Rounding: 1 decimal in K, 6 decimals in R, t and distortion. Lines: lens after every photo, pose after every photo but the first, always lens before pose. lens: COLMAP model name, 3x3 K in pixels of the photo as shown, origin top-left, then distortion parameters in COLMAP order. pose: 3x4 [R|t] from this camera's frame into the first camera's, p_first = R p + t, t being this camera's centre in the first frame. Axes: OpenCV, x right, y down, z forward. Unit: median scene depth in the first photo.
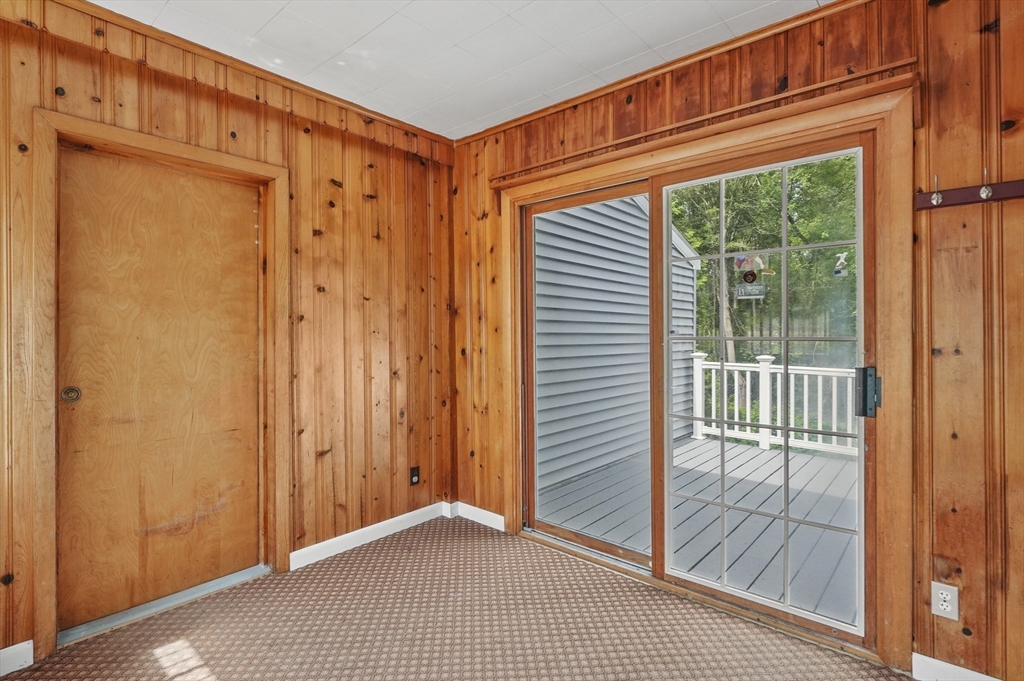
lens RADIAL K [[508.0, 0, 510.9], [0, 508.0, 333.0], [0, 0, 1]] dist [0.002159, -0.002163]
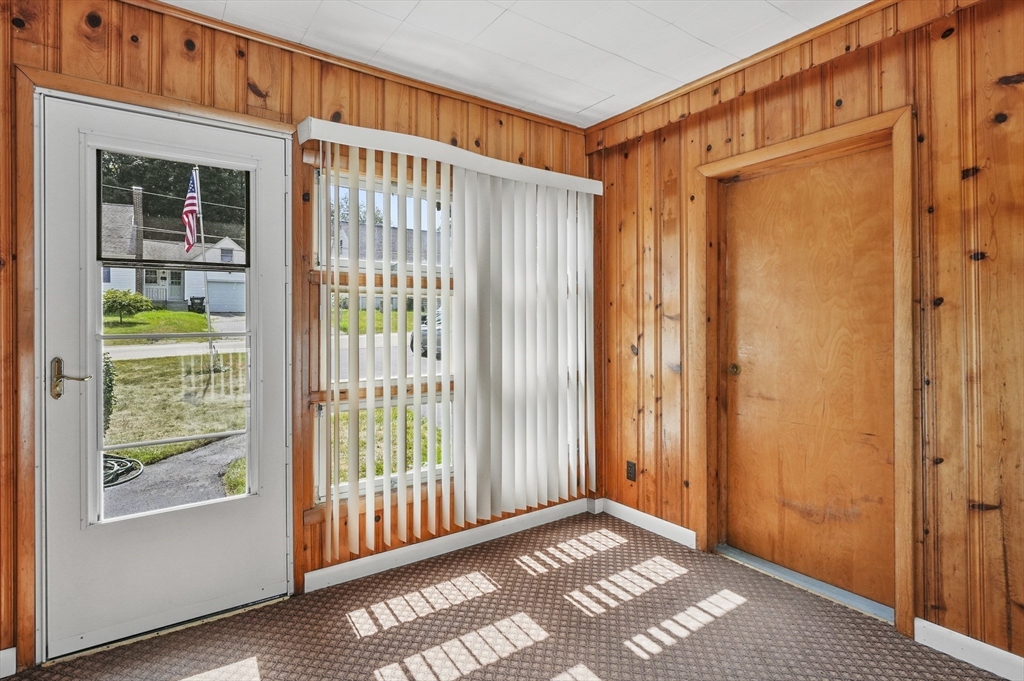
lens RADIAL K [[508.0, 0, 509.0], [0, 508.0, 320.7], [0, 0, 1]] dist [0.002159, -0.002163]
pose [[-0.246894, -0.001962, -0.969041, 0.460516], [0.002411, 0.999994, -0.002639, -0.002465], [0.969040, -0.002988, -0.246888, 0.638209]]
